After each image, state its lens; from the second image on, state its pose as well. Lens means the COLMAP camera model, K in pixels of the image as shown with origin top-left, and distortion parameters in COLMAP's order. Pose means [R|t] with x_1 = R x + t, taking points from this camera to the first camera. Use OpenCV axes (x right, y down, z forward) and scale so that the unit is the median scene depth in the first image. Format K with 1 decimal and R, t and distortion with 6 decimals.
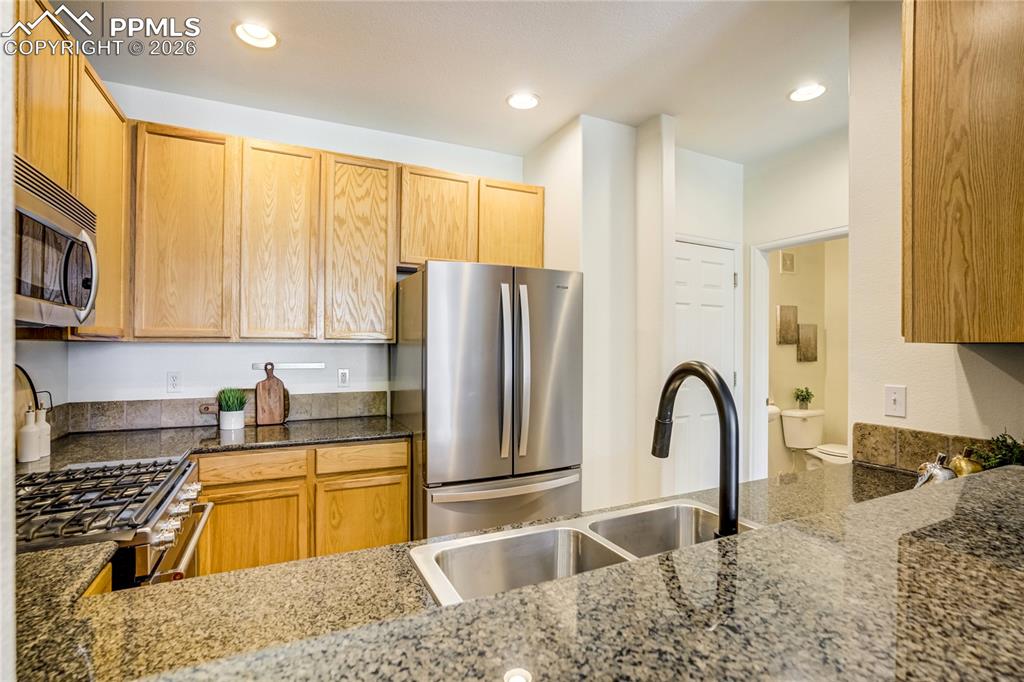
lens RADIAL K [[488.4, 0, 522.4], [0, 488.4, 334.9], [0, 0, 1]] dist [-0.031050, 0.016307]
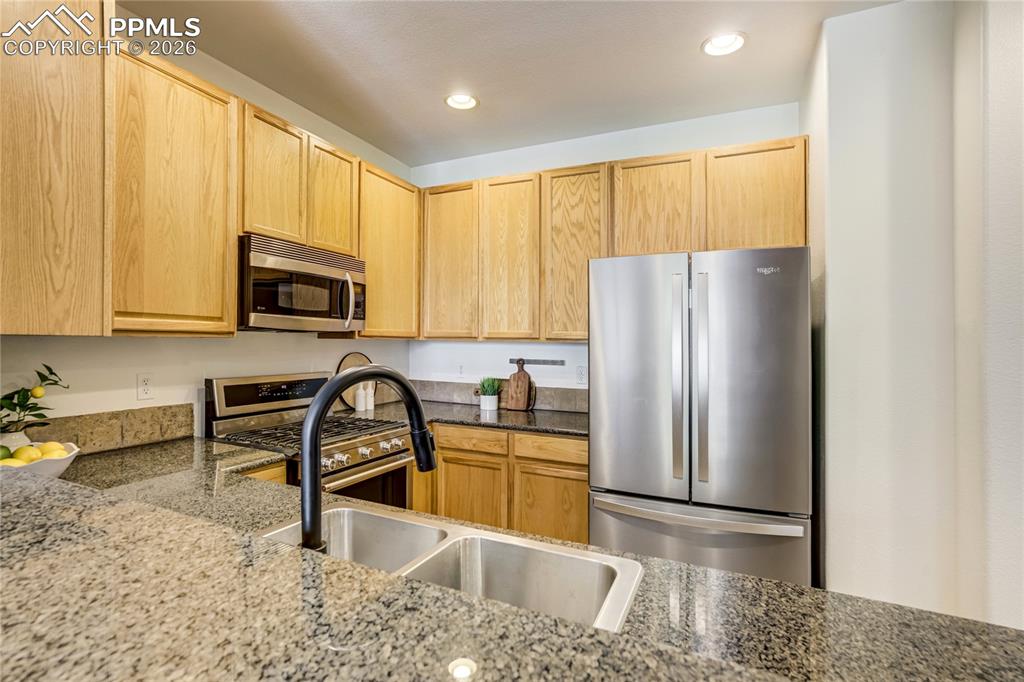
lens RADIAL K [[488.4, 0, 483.7], [0, 488.4, 335.0], [0, 0, 1]] dist [-0.031050, 0.016307]
pose [[0.621076, -0.005006, -0.783734, 0.379222], [0.002941, 0.999987, -0.004057, 0.004050], [0.783745, 0.000214, 0.621083, 0.188905]]
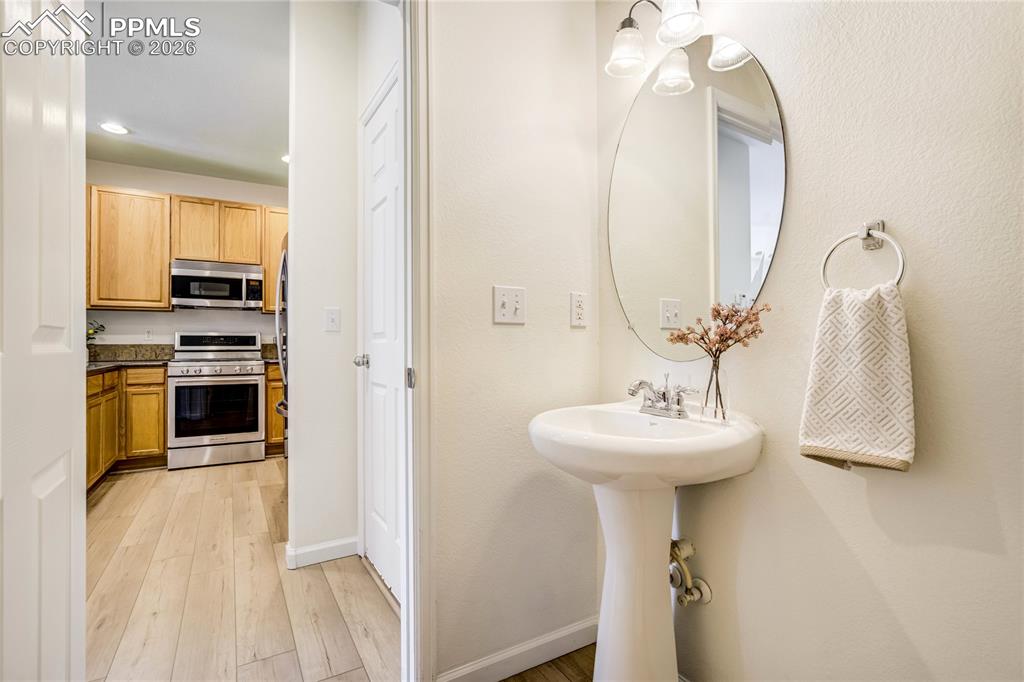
lens RADIAL K [[488.4, 0, 479.3], [0, 488.4, 336.2], [0, 0, 1]] dist [-0.031050, 0.016307]
pose [[0.032327, -0.019107, -0.999295, 1.140483], [0.017947, 0.999667, -0.018533, 0.135236], [0.999316, -0.017336, 0.032659, 1.306264]]
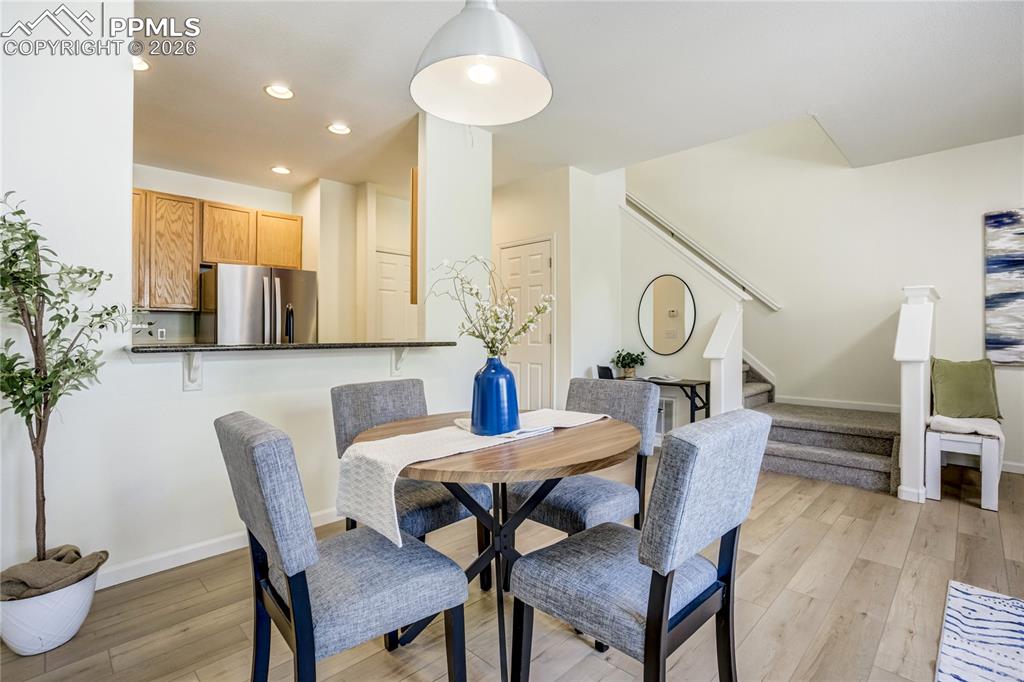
lens RADIAL K [[488.4, 0, 497.0], [0, 488.4, 334.0], [0, 0, 1]] dist [-0.031050, 0.016307]
pose [[0.956191, -0.005469, 0.292692, 0.225857], [0.001733, 0.999914, 0.013023, 0.077320], [-0.292738, -0.011945, 0.956118, -0.872295]]
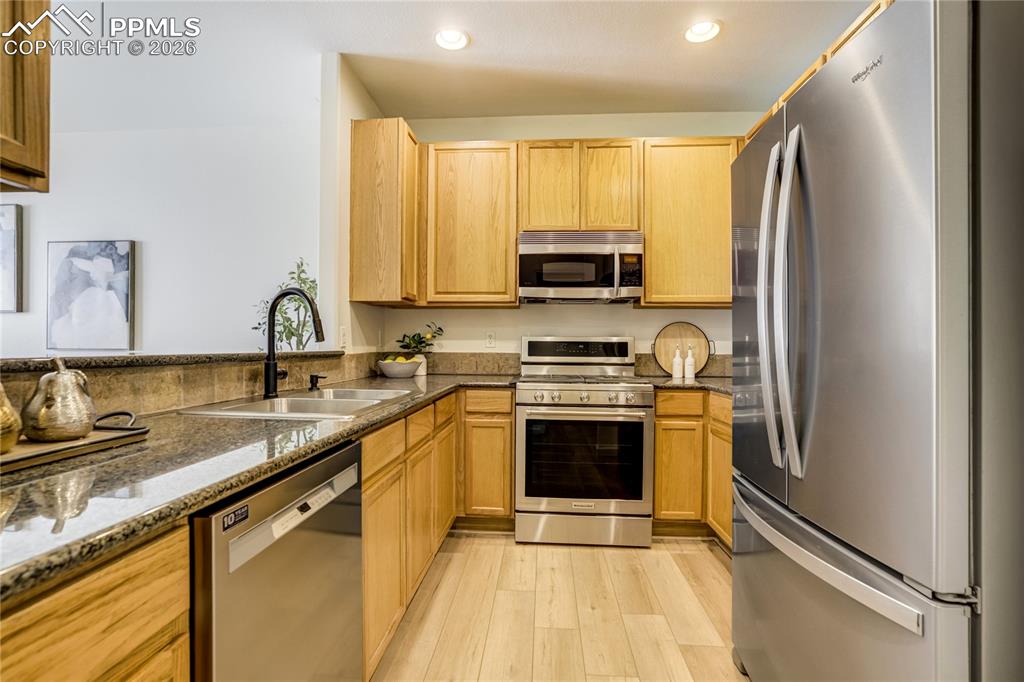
lens RADIAL K [[488.4, 0, 505.3], [0, 488.4, 338.3], [0, 0, 1]] dist [-0.031050, 0.016307]
pose [[-0.498469, -0.019357, -0.866691, 0.518323], [0.004775, 0.999674, -0.025073, 0.106483], [0.866894, -0.016637, -0.498214, 0.886520]]
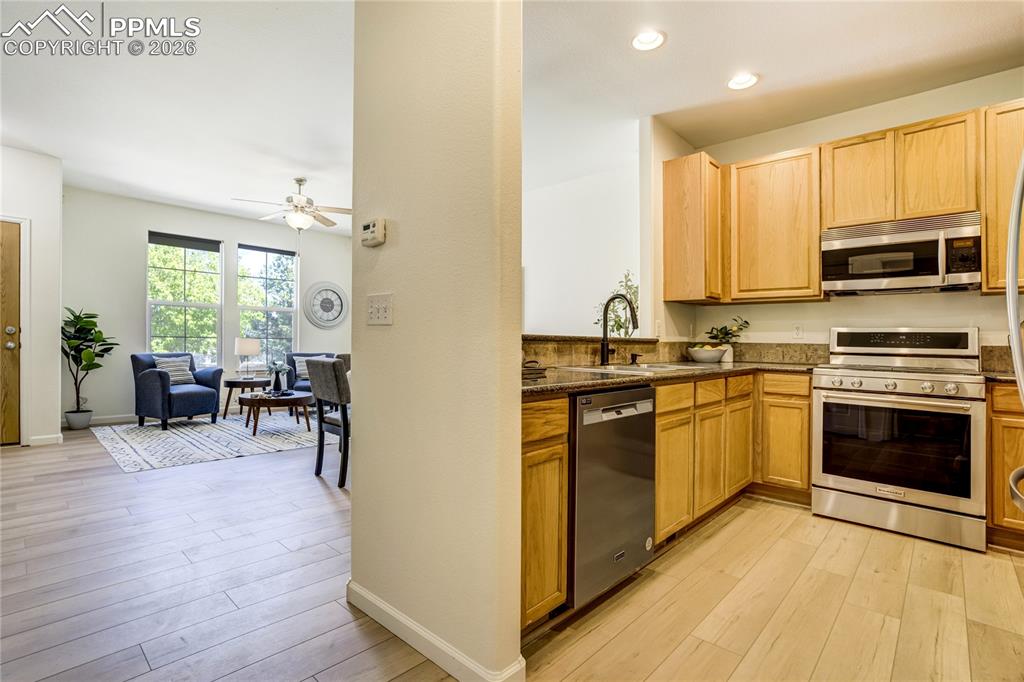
lens RADIAL K [[488.4, 0, 494.5], [0, 488.4, 332.6], [0, 0, 1]] dist [-0.031050, 0.016307]
pose [[-0.931566, -0.024604, -0.362738, 0.704396], [-0.014475, 0.999426, -0.030616, 0.134154], [0.363283, -0.023270, -0.931388, 1.158292]]
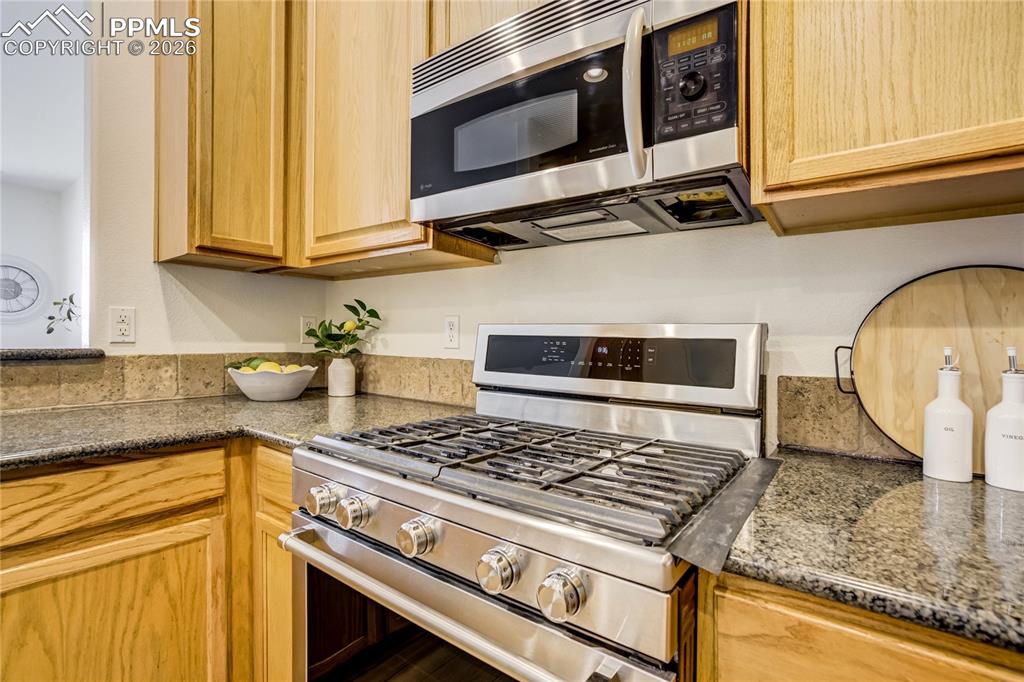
lens RADIAL K [[488.4, 0, 507.5], [0, 488.4, 335.8], [0, 0, 1]] dist [-0.031050, 0.016307]
pose [[-0.881579, -0.021379, -0.471553, -0.307772], [-0.012980, 0.999694, -0.021056, 0.095151], [0.471858, -0.012442, -0.881587, 0.797403]]
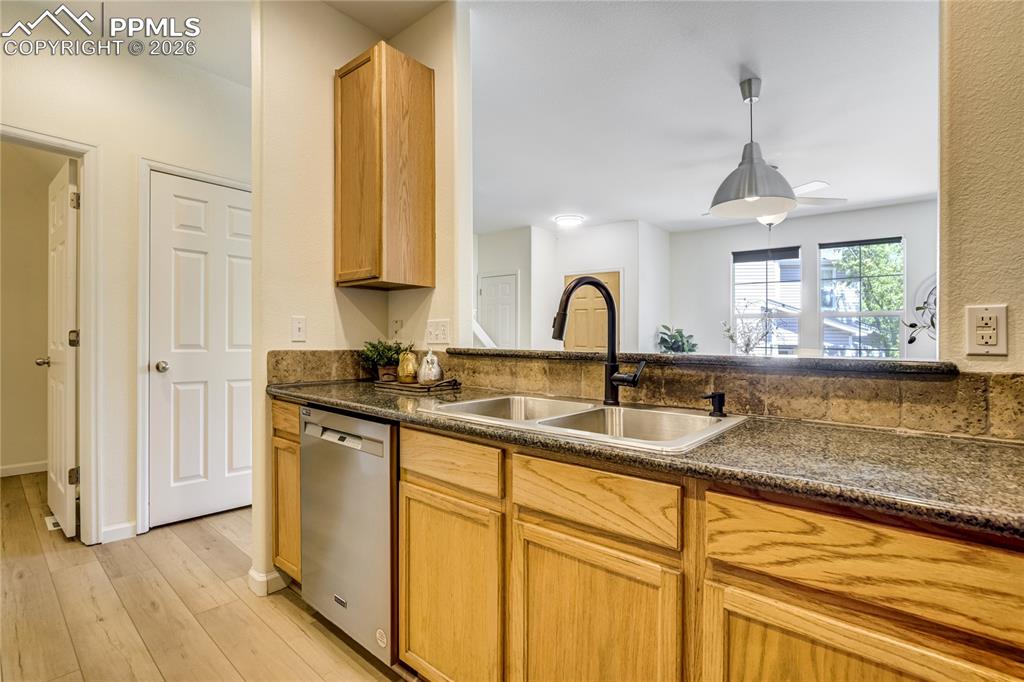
lens RADIAL K [[488.4, 0, 513.3], [0, 488.4, 339.8], [0, 0, 1]] dist [-0.031050, 0.016307]
pose [[-0.405458, -0.010278, 0.914056, -0.371719], [-0.020956, 0.999778, 0.001946, 0.093078], [-0.913874, -0.018366, -0.405583, 0.622392]]
